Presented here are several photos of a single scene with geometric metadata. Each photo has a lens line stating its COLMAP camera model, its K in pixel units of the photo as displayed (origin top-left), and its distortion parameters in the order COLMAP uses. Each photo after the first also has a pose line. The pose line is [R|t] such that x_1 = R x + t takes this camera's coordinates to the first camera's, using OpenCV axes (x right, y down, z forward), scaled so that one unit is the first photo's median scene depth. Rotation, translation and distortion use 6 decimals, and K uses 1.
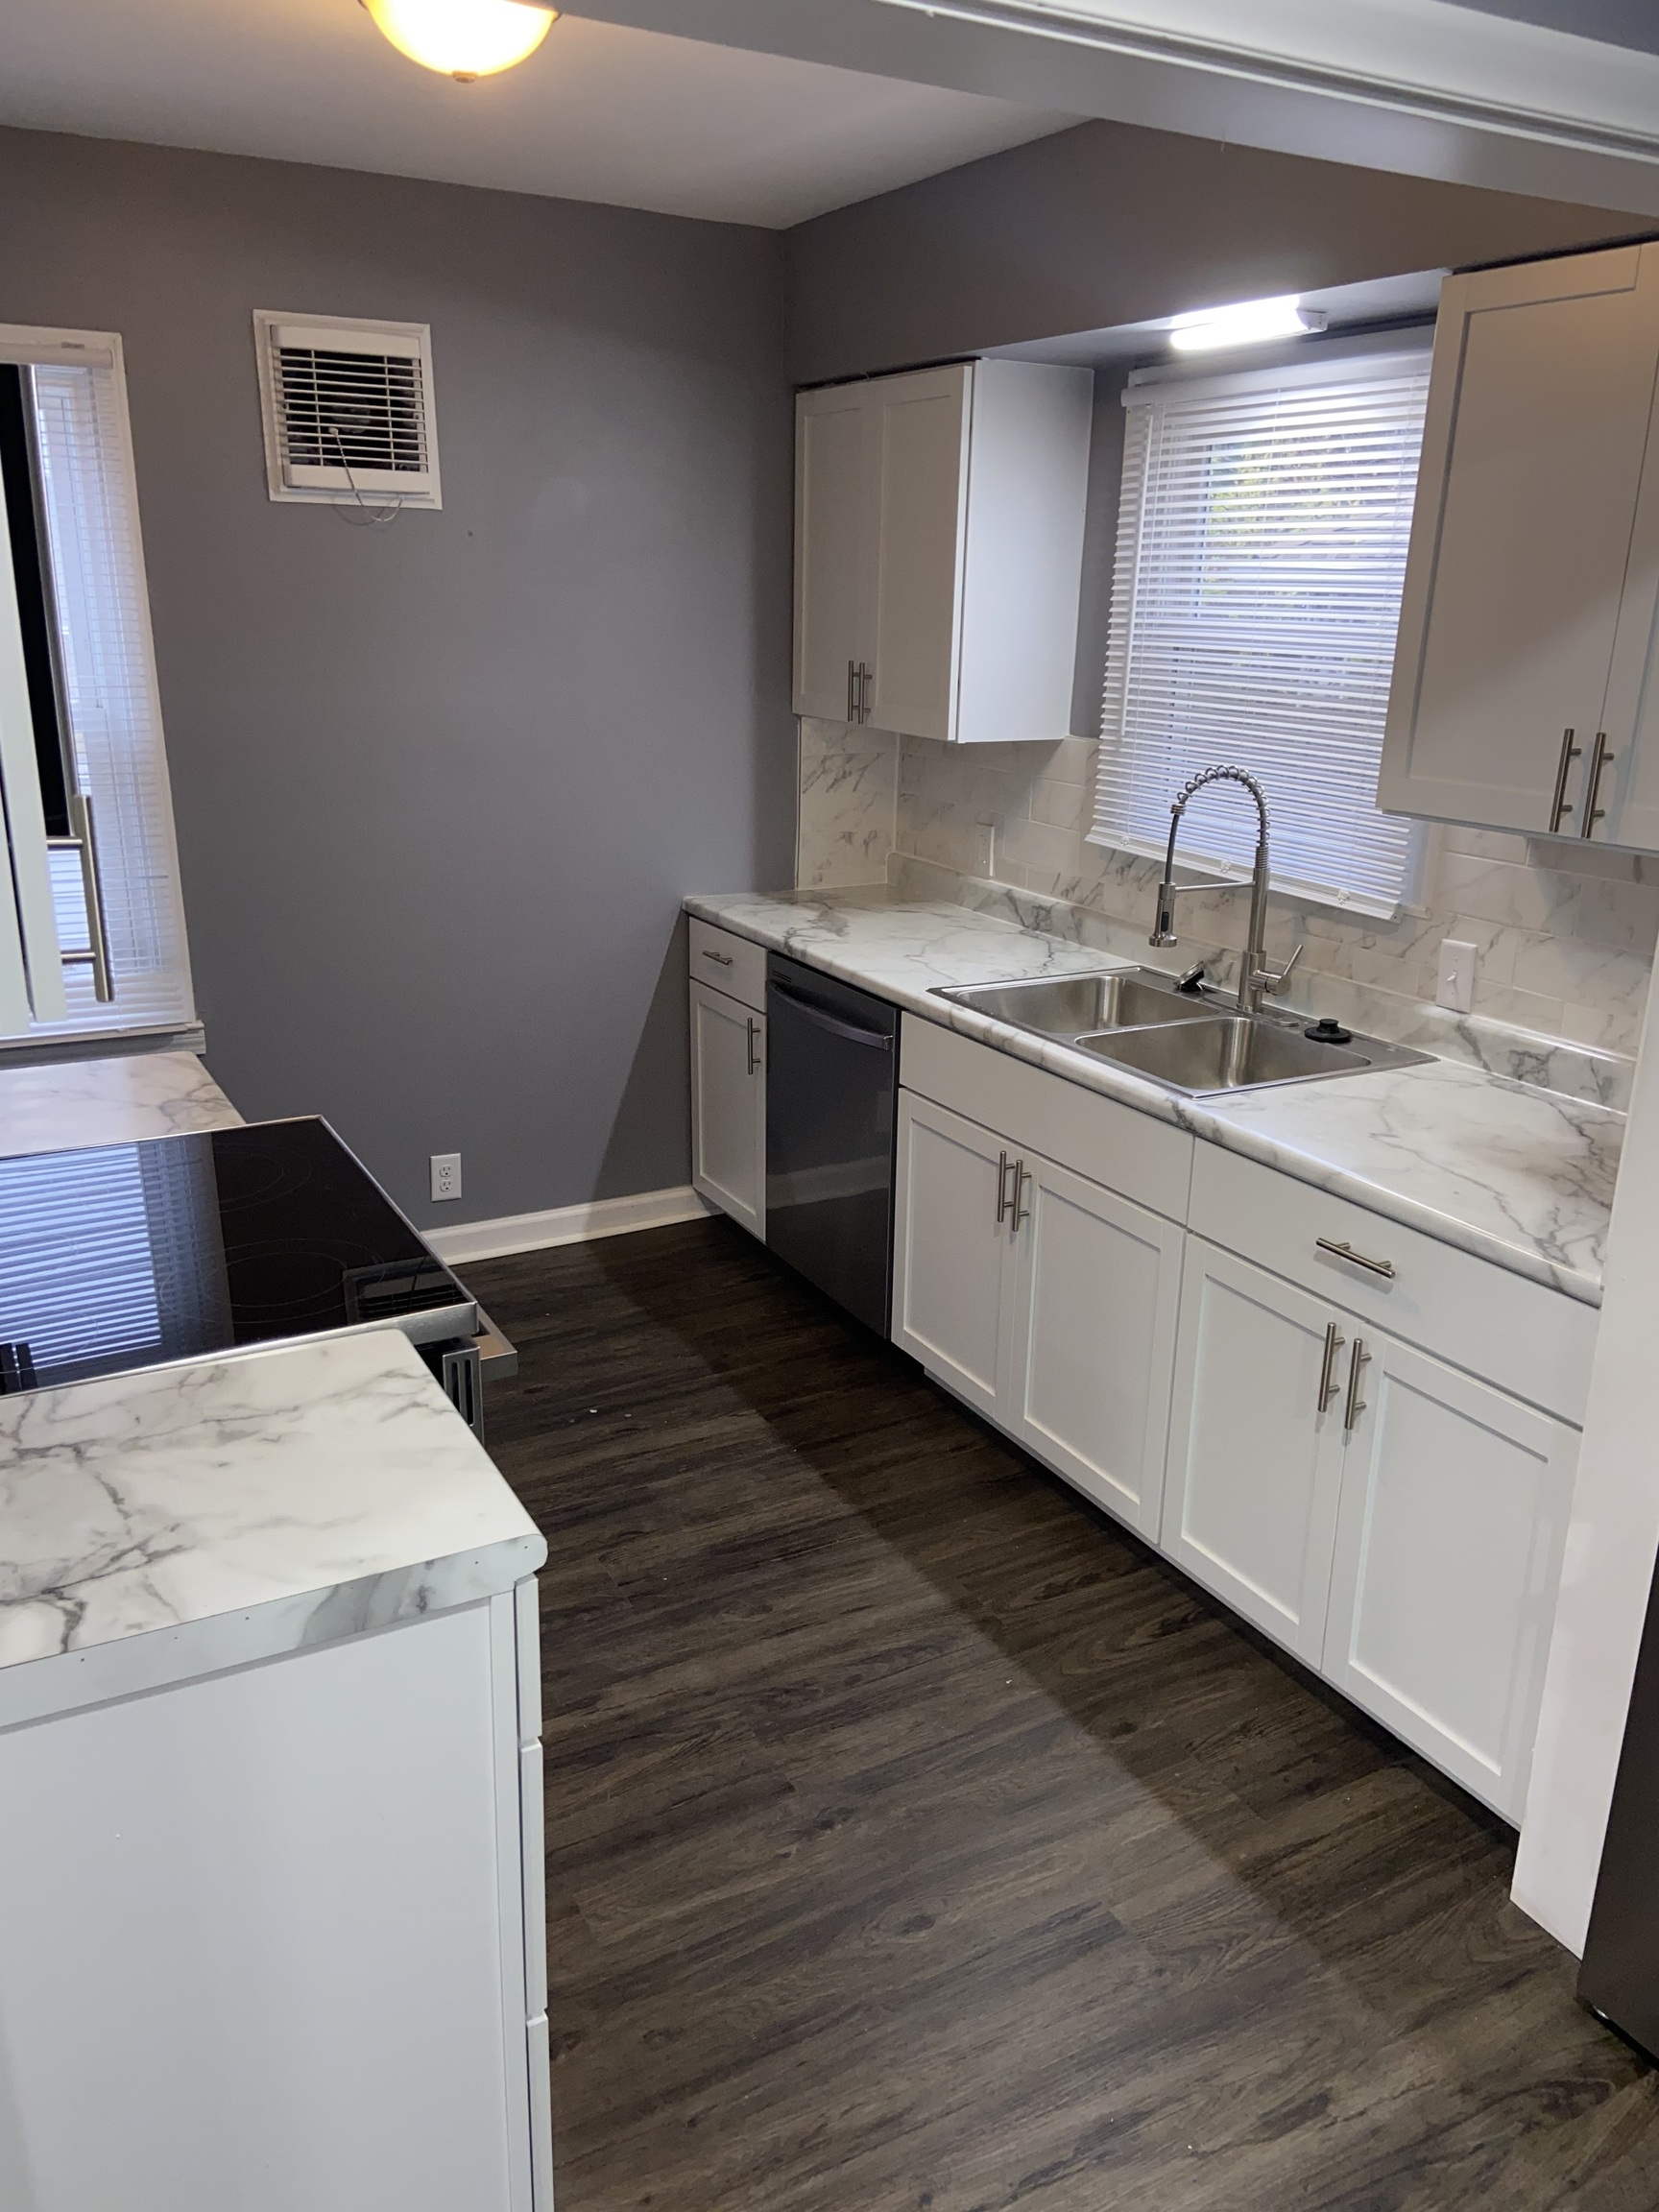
lens RADIAL K [[1658.4, 0, 838.8], [0, 1658.4, 1107.0], [0, 0, 1]] dist [0.080367, -0.081464]
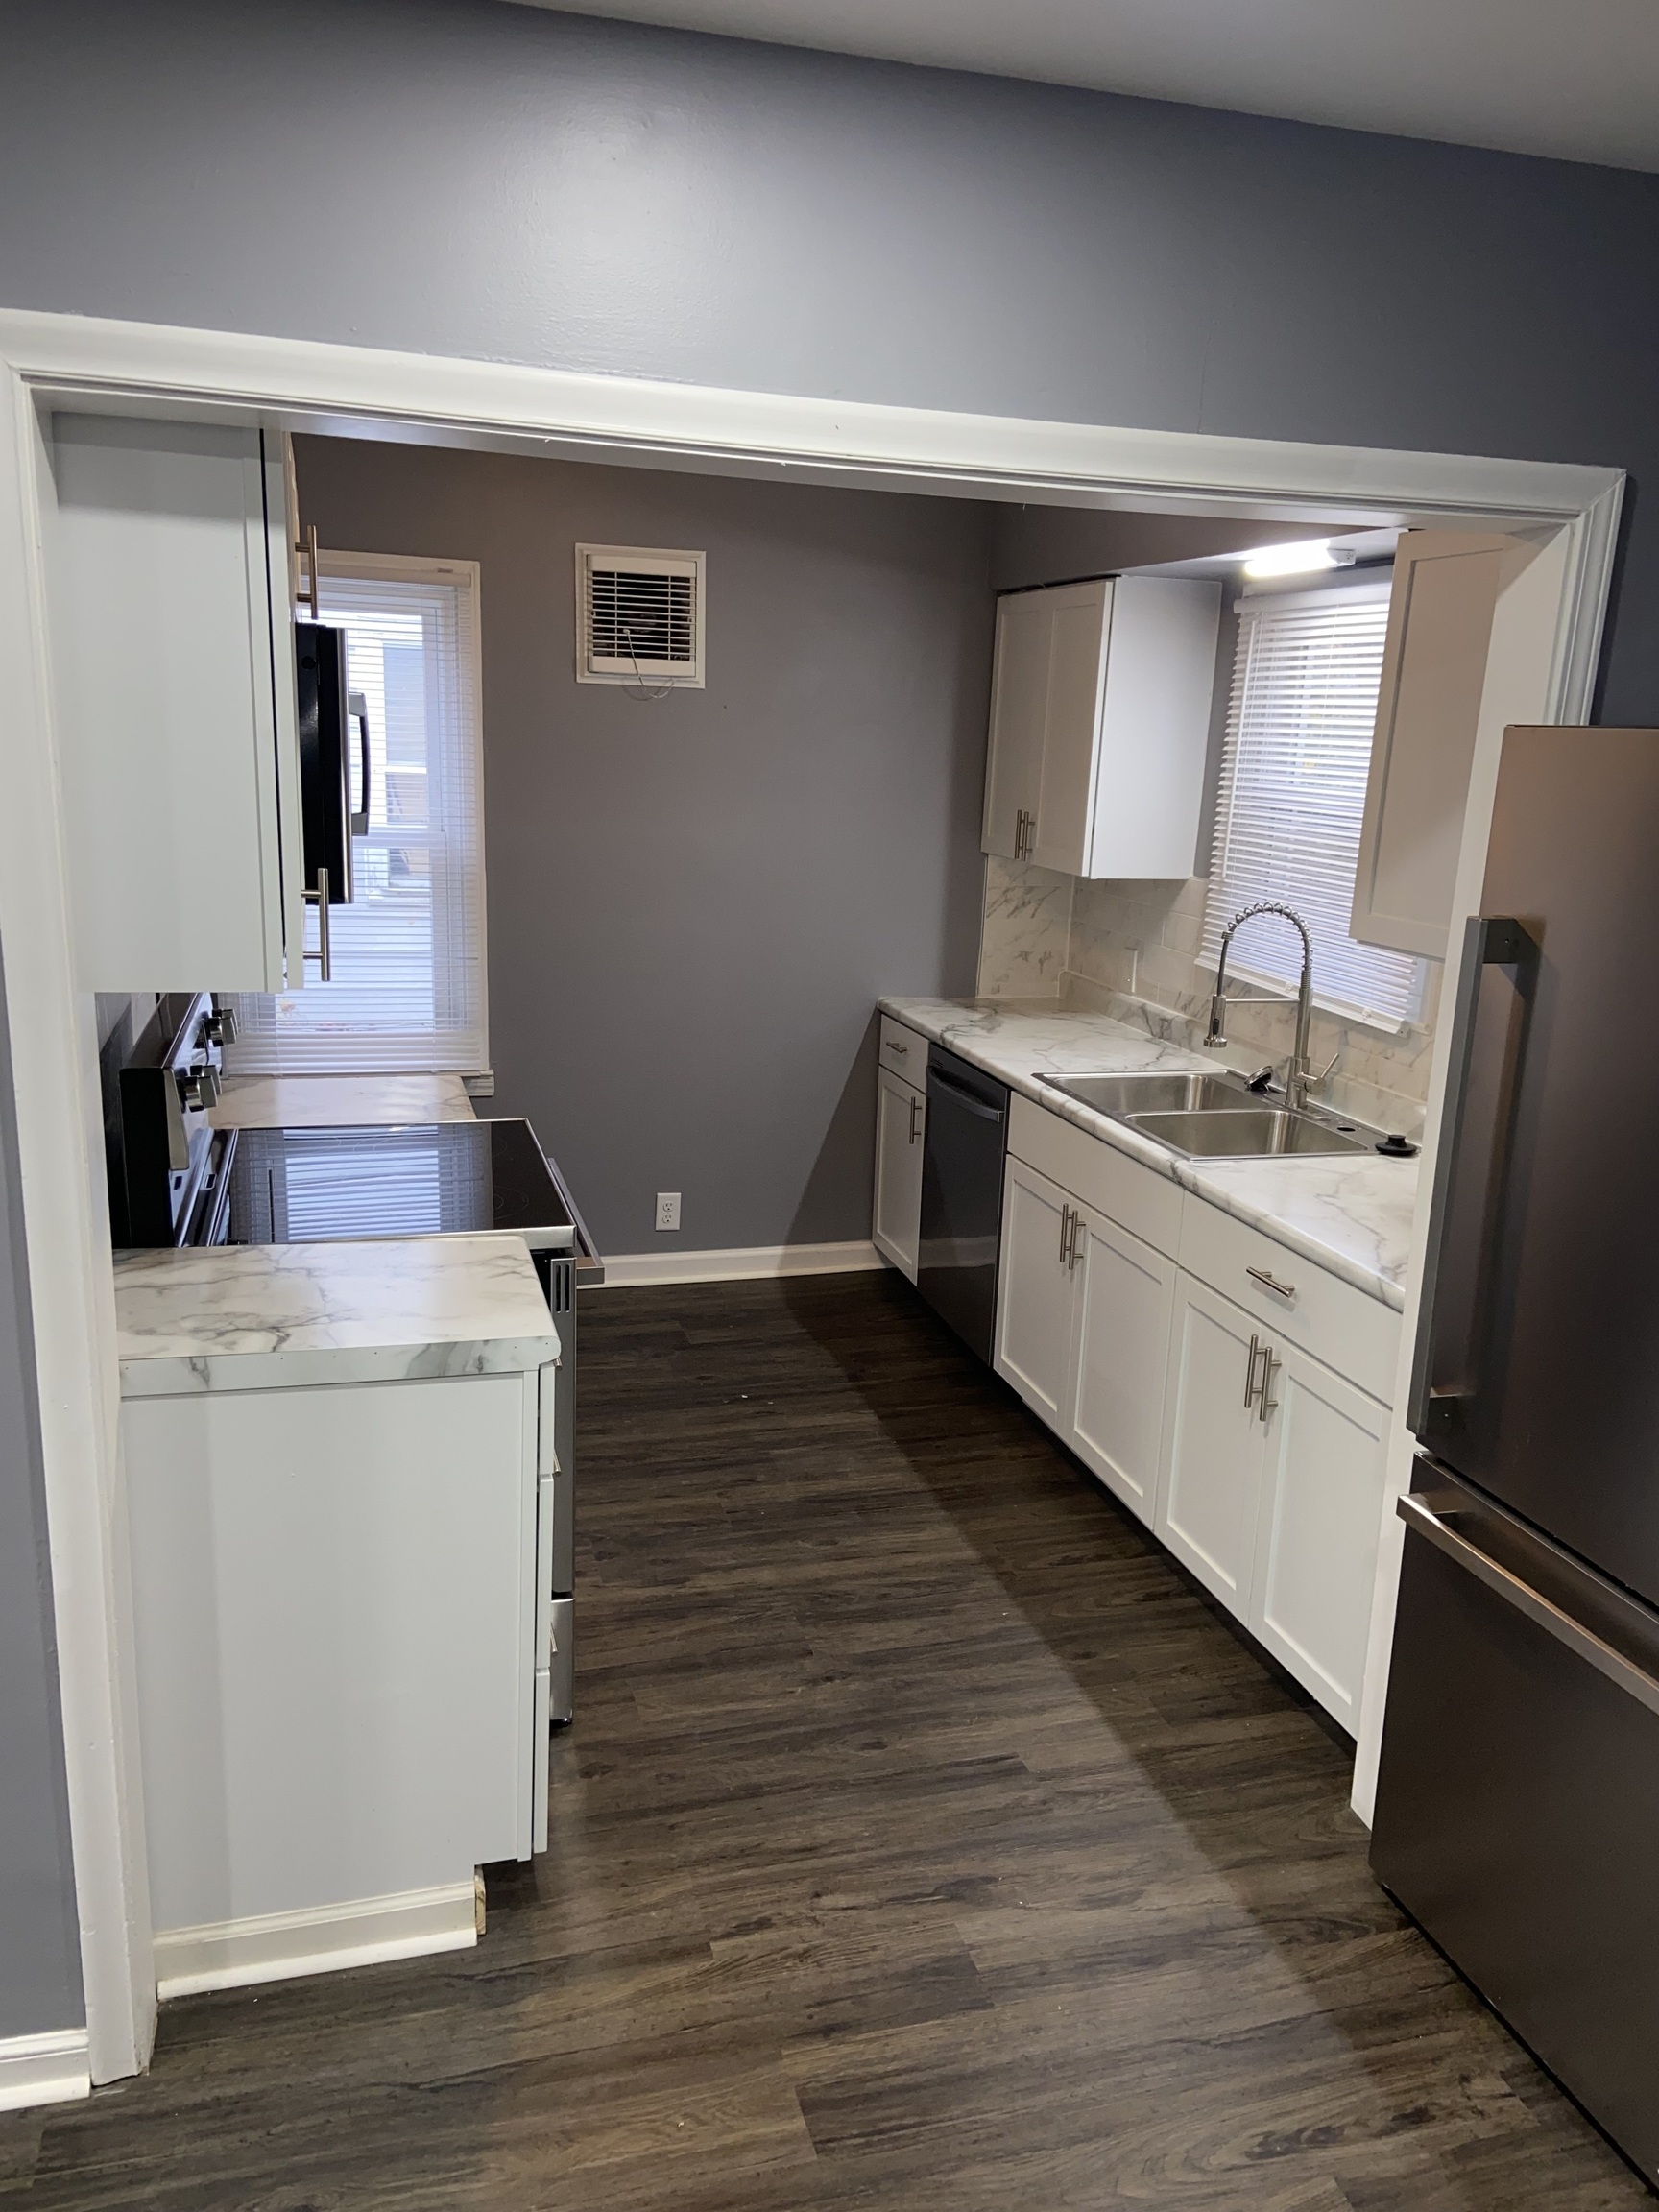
lens RADIAL K [[1658.4, 0, 819.7], [0, 1658.4, 1098.3], [0, 0, 1]] dist [0.080367, -0.081464]
pose [[0.973155, 0.065831, -0.220534, 0.186451], [-0.084737, 0.993394, -0.077383, 0.059576], [0.213983, 0.093993, 0.972305, -0.241234]]
